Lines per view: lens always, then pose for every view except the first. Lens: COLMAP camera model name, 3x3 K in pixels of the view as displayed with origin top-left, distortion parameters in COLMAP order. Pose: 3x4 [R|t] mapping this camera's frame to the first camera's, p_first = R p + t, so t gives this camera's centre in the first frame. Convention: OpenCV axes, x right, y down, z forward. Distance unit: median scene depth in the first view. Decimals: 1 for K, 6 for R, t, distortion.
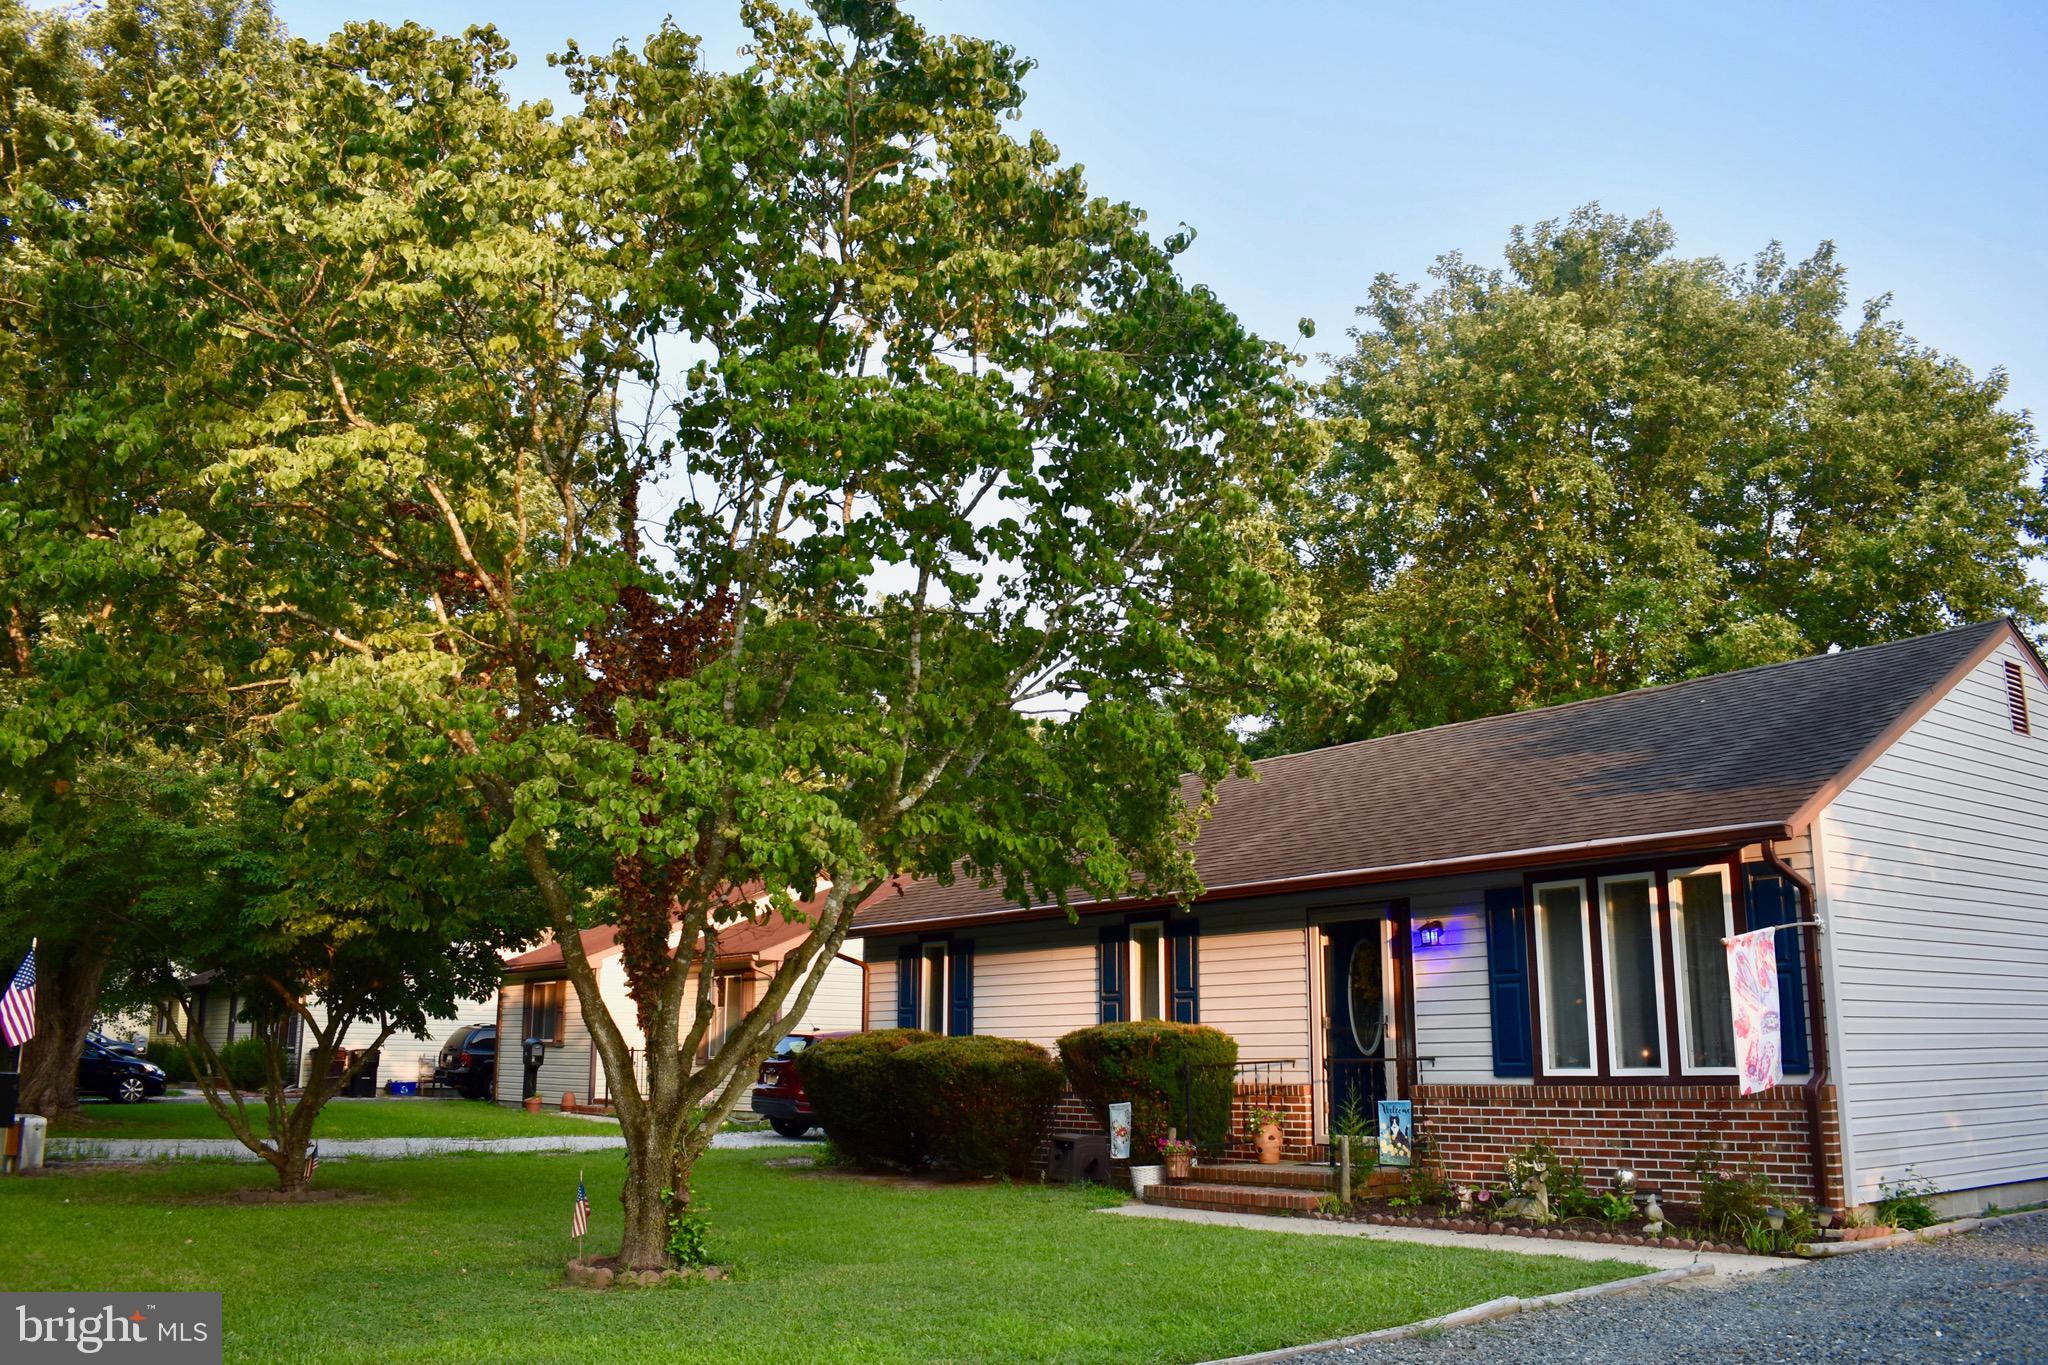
lens RADIAL K [[1721.6, 0, 1024.0], [0, 1721.6, 682.5], [0, 0, 1]] dist [-0.081855, -0.002448]
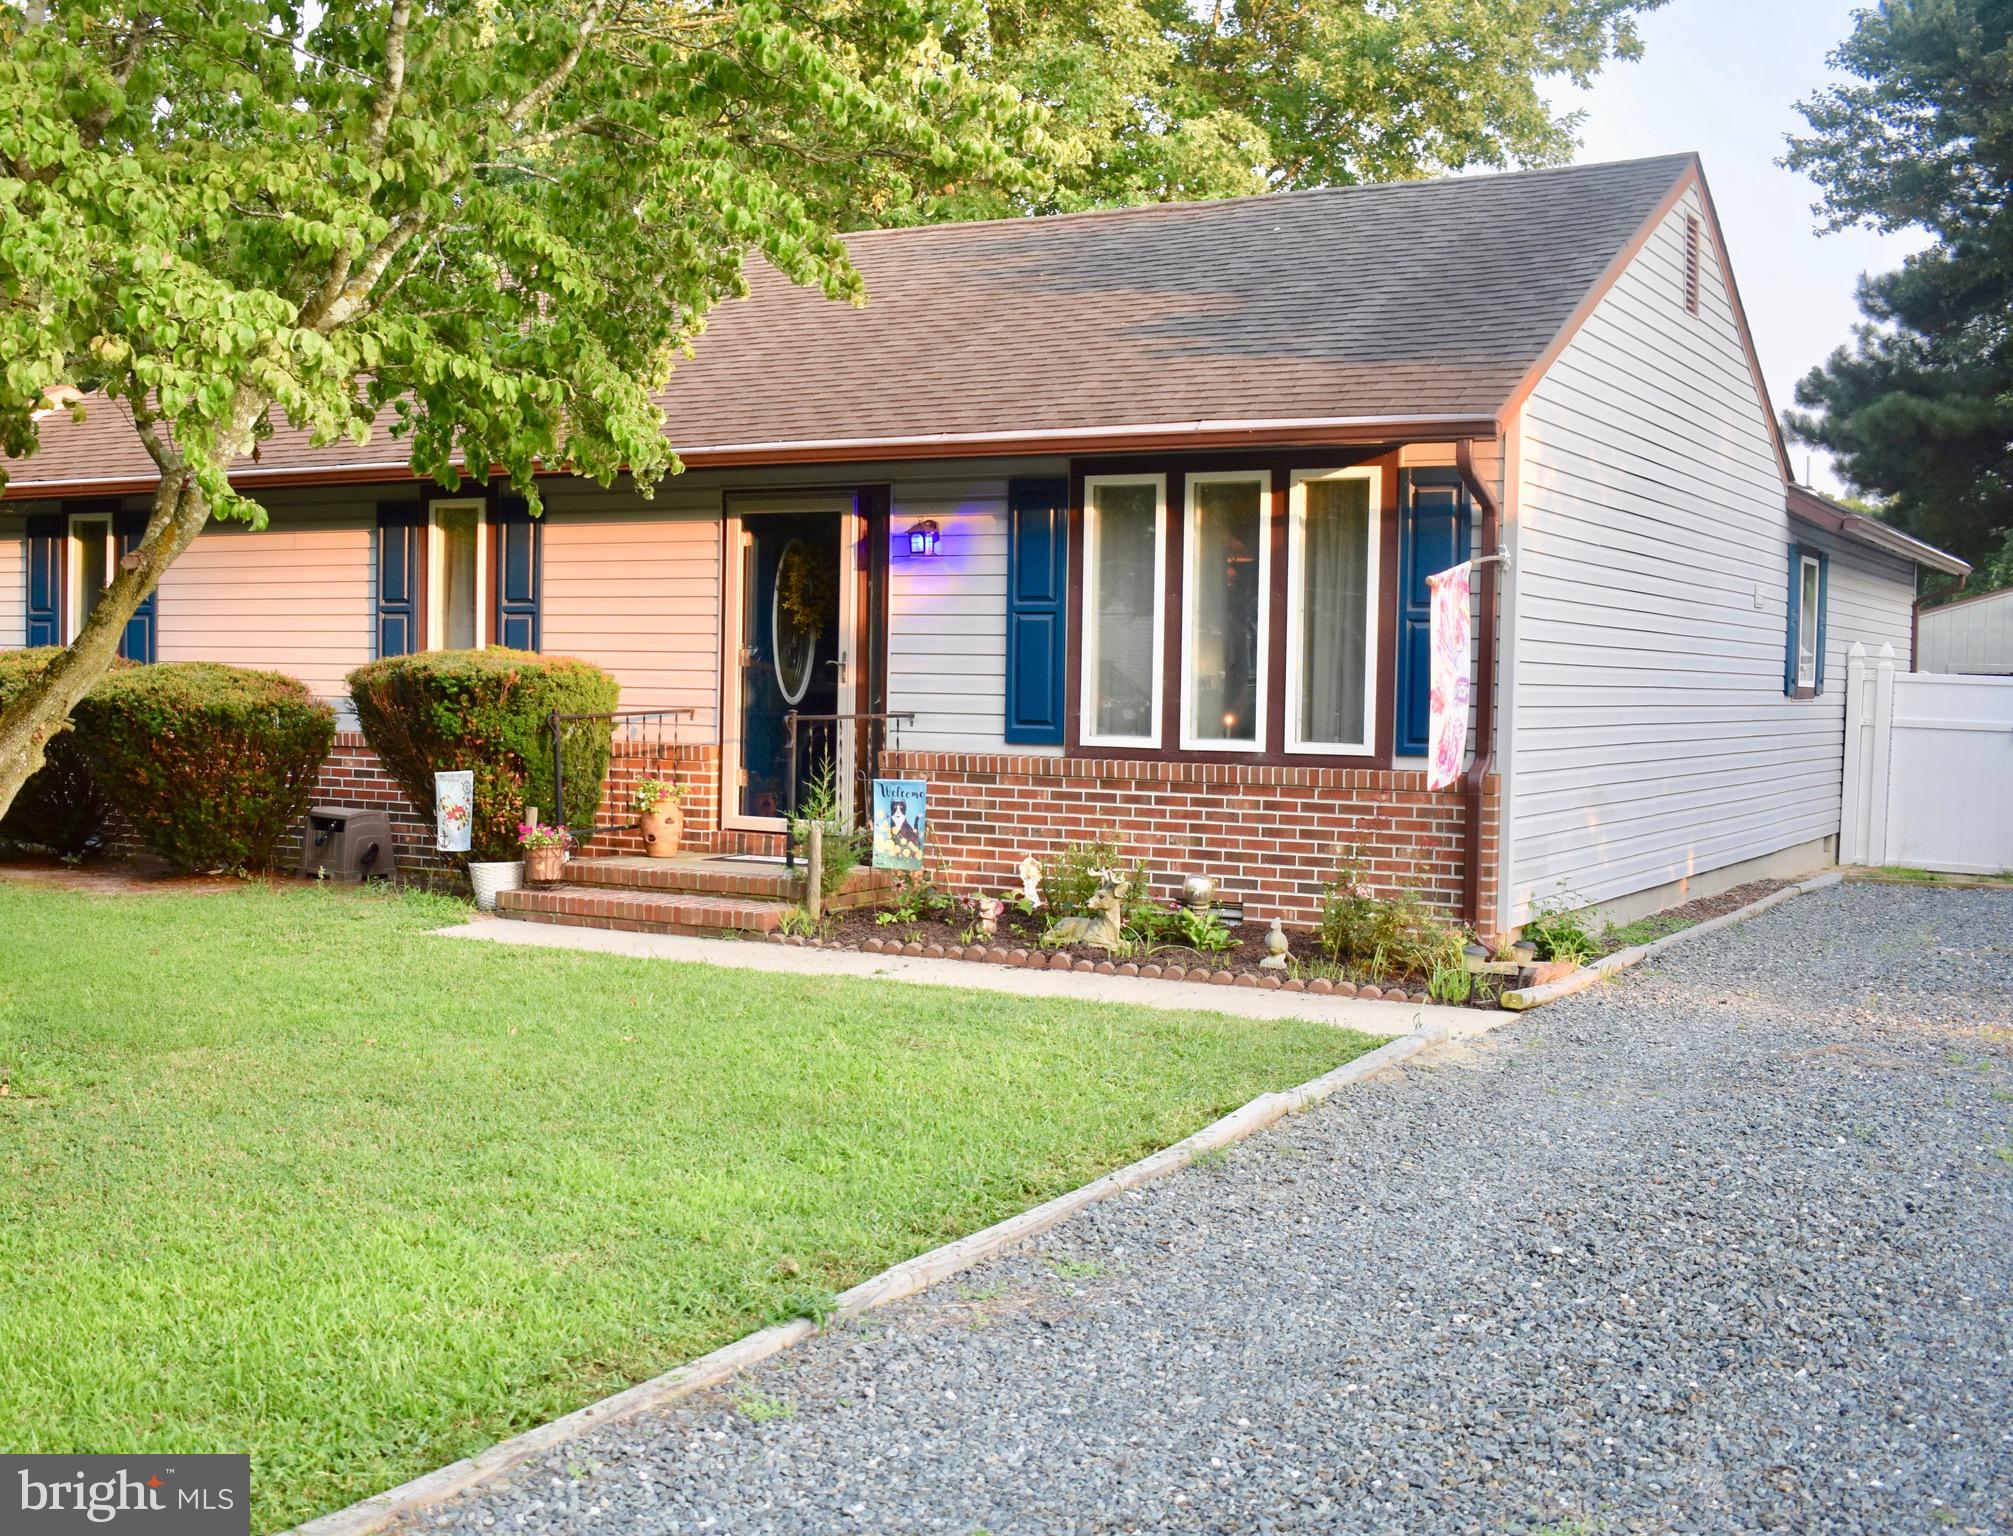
lens RADIAL K [[2329.3, 0, 803.8], [0, 2329.3, 793.4], [0, 0, 1]] dist [-0.081584, 0.006640]
pose [[0.944305, -0.002208, 0.329063, -0.126451], [-0.086681, 0.962993, 0.255207, 0.010189], [-0.317449, -0.269516, 0.909168, 0.136918]]
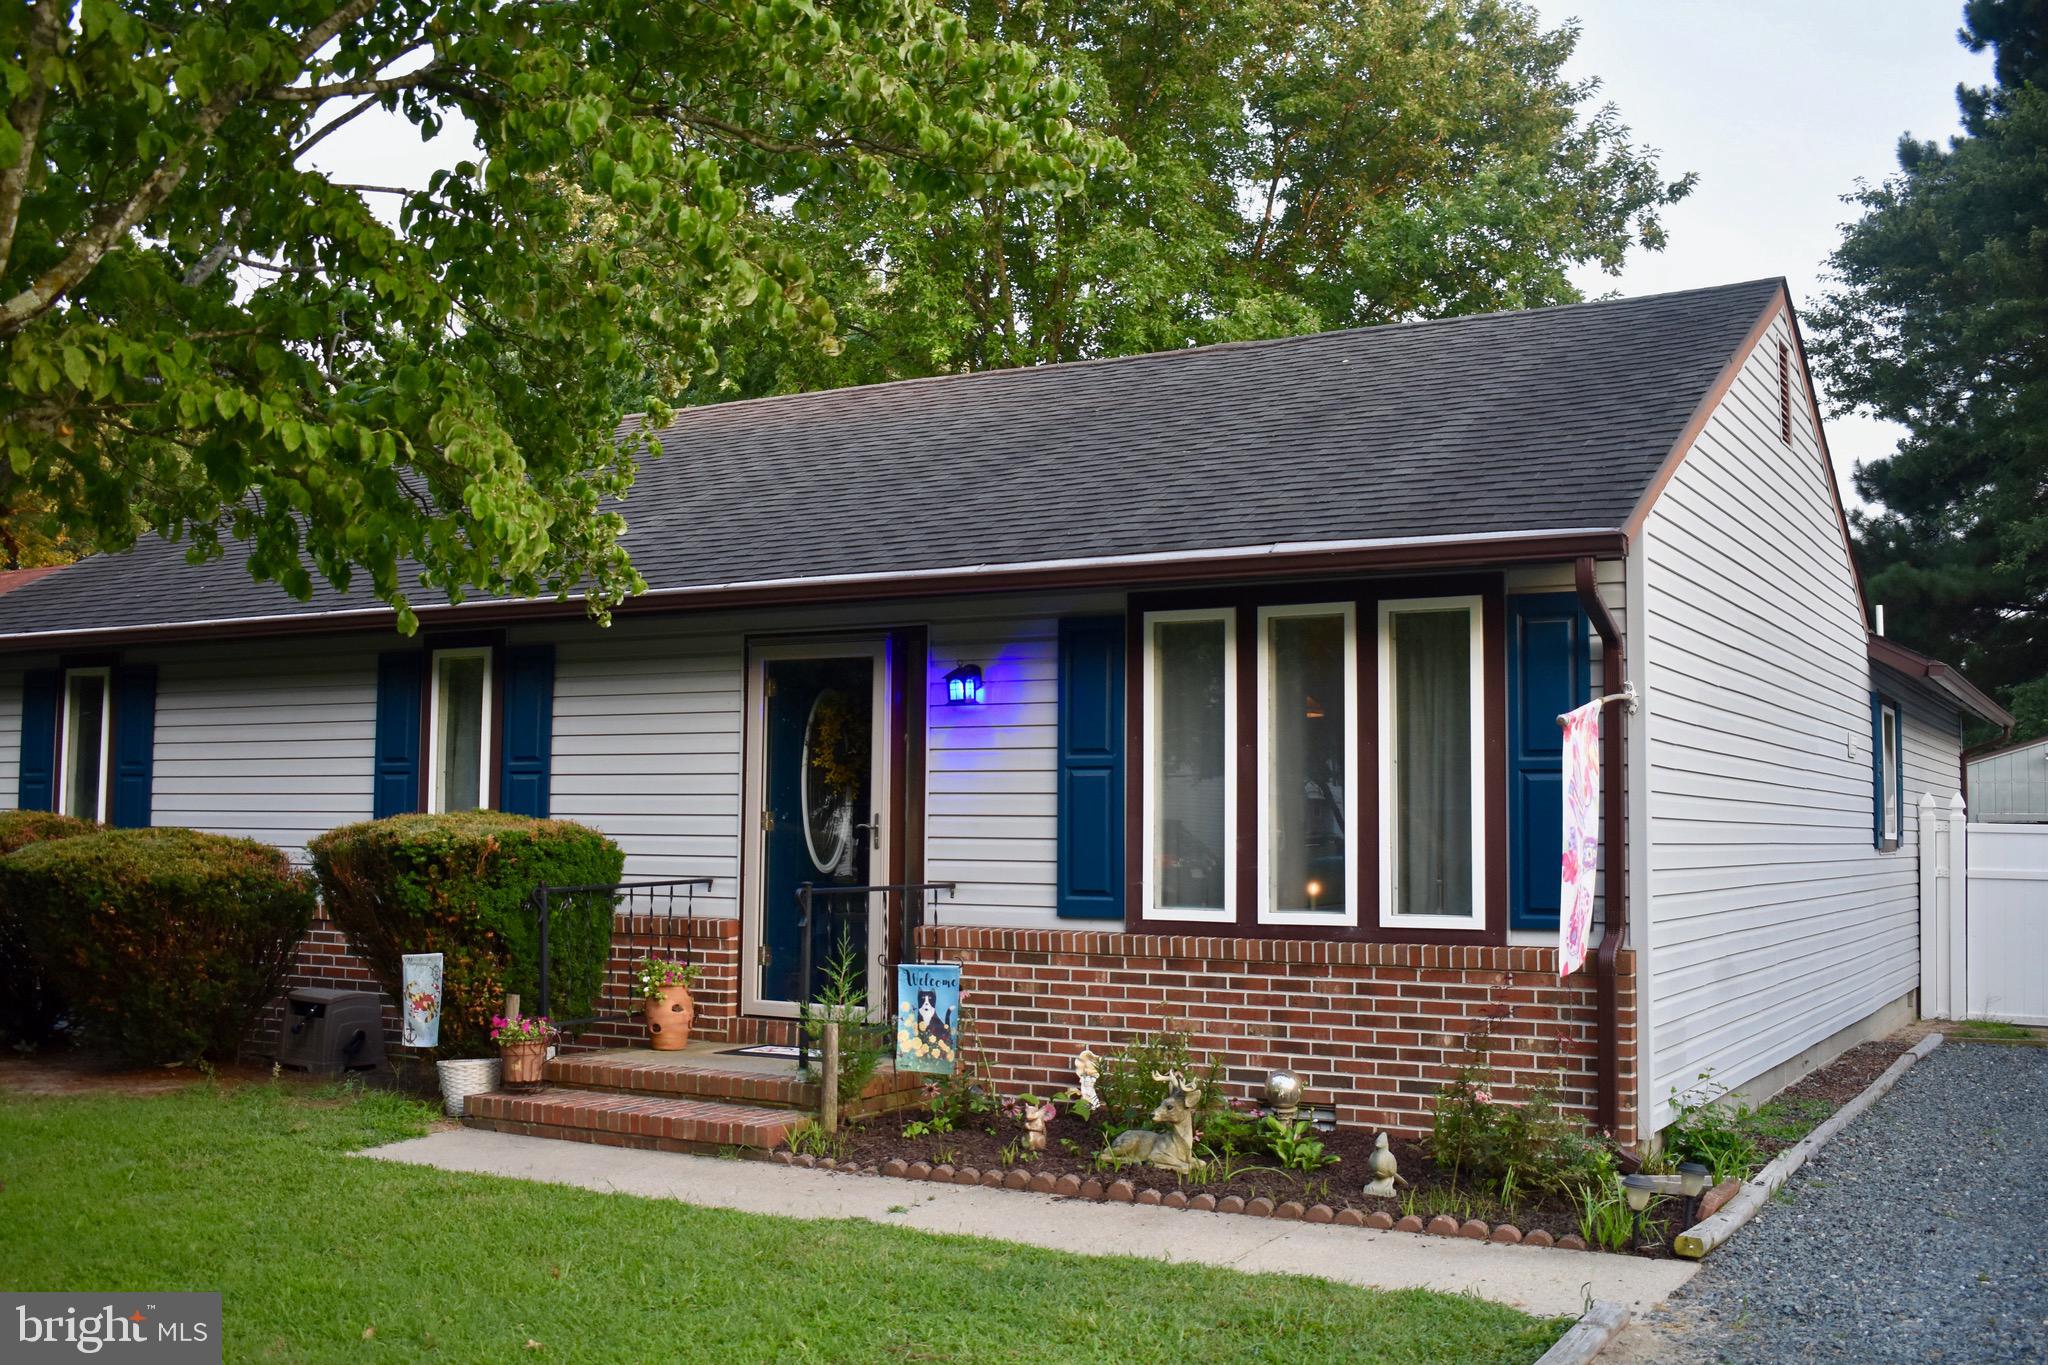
lens RADIAL K [[2029.3, 0, 1024.0], [0, 2029.3, 682.5], [0, 0, 1]] dist [-0.072229, 0.005582]
pose [[0.925247, 0.036118, 0.377643, -0.018355], [-0.090641, 0.987674, 0.127613, 0.054050], [-0.368379, -0.152304, 0.917115, 0.343634]]
